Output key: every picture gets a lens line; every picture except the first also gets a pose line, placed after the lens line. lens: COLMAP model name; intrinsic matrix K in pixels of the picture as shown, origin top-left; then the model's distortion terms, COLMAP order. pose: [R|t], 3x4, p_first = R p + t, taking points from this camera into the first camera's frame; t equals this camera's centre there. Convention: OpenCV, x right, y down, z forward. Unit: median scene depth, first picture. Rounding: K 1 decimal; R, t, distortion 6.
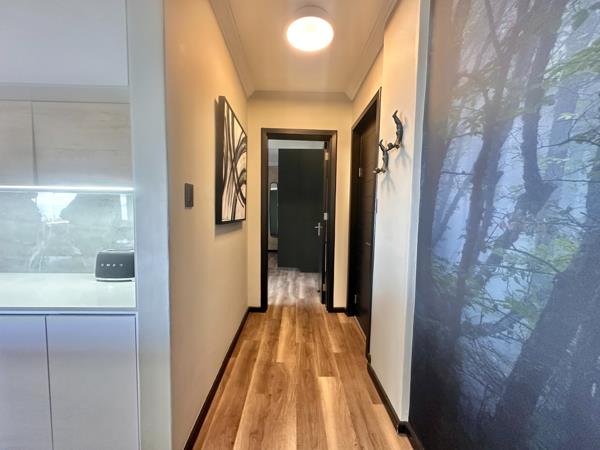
lens RADIAL K [[238.5, 0, 299.8], [0, 238.5, 225.6], [0, 0, 1]] dist [-0.002190, 0.000319]
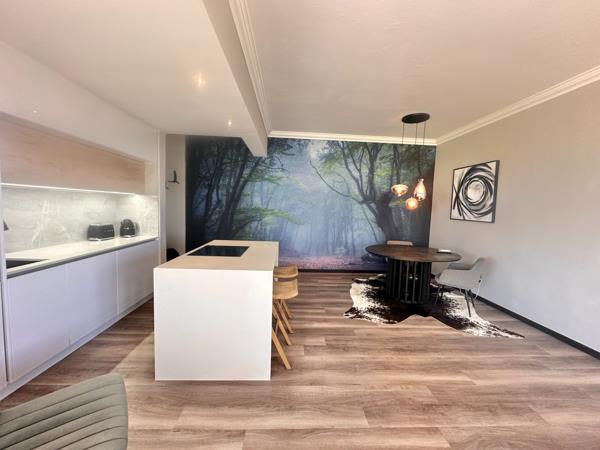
lens RADIAL K [[238.5, 0, 299.8], [0, 238.5, 225.6], [0, 0, 1]] dist [-0.002190, 0.000319]
pose [[-0.019493, -0.094213, 0.995361, -4.735935], [0.034316, 0.994901, 0.094842, -0.018370], [-0.999221, 0.036006, -0.016160, -0.941934]]
